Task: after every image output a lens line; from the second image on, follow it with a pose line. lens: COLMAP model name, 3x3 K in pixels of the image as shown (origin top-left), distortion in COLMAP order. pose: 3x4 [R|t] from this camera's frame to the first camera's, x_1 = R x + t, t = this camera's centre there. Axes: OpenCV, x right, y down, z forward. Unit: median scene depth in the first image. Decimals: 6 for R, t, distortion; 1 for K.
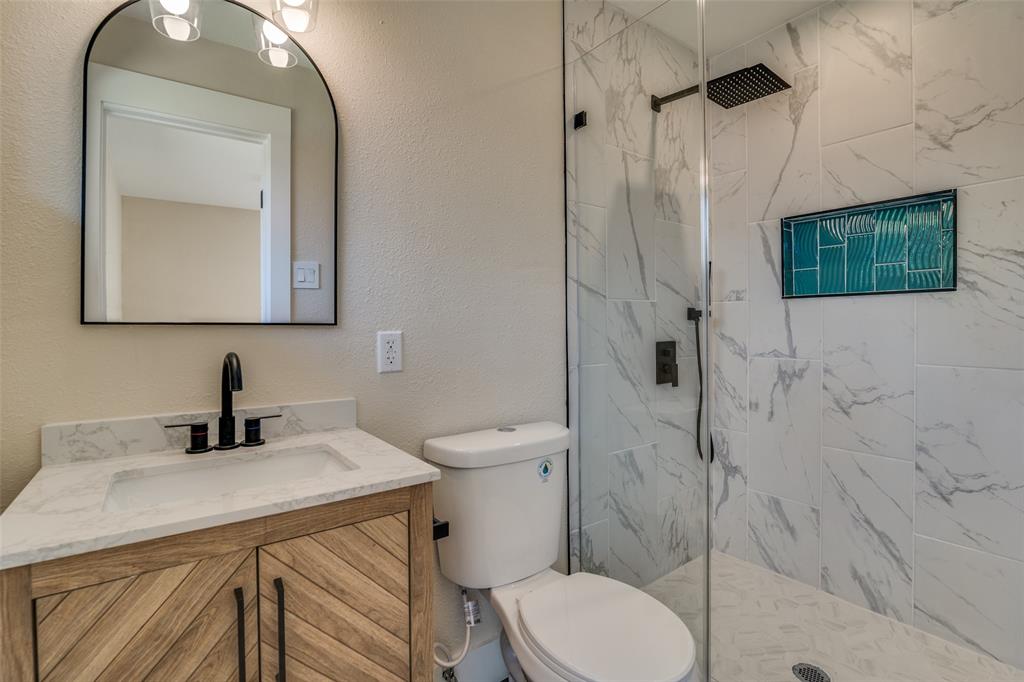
lens RADIAL K [[476.2, 0, 514.8], [0, 476.2, 340.1], [0, 0, 1]] dist [-0.015587, -0.000112]
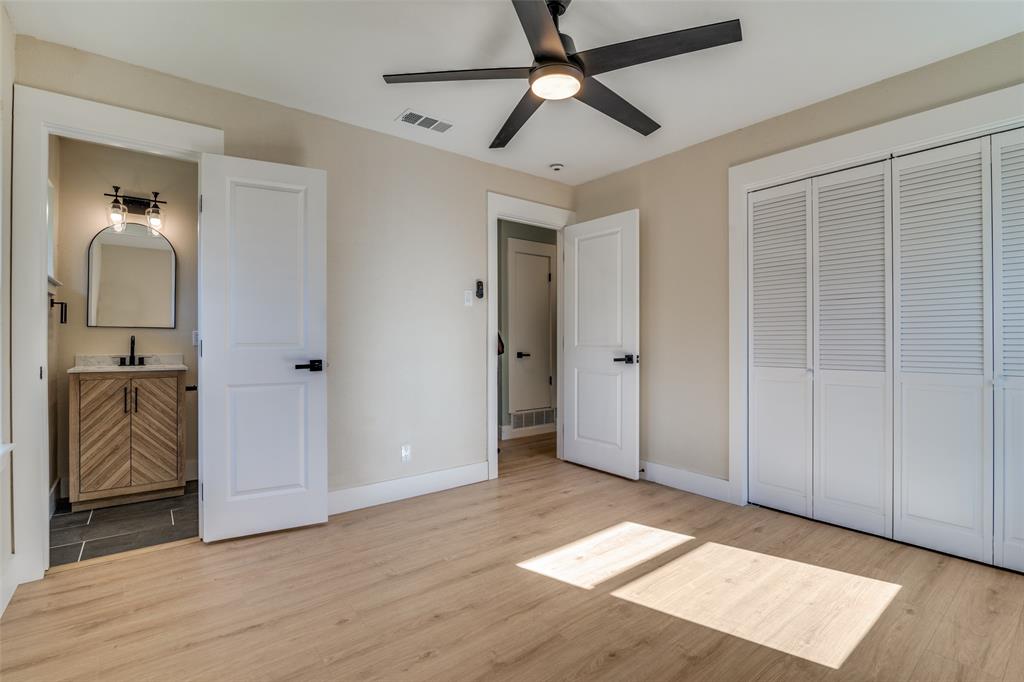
lens RADIAL K [[476.2, 0, 514.8], [0, 476.2, 340.1], [0, 0, 1]] dist [-0.015587, -0.000112]
pose [[0.999596, 0.001315, 0.028402, 2.323524], [-0.000482, 0.999571, -0.029291, 0.181858], [-0.028428, 0.029266, 0.999167, -2.785488]]
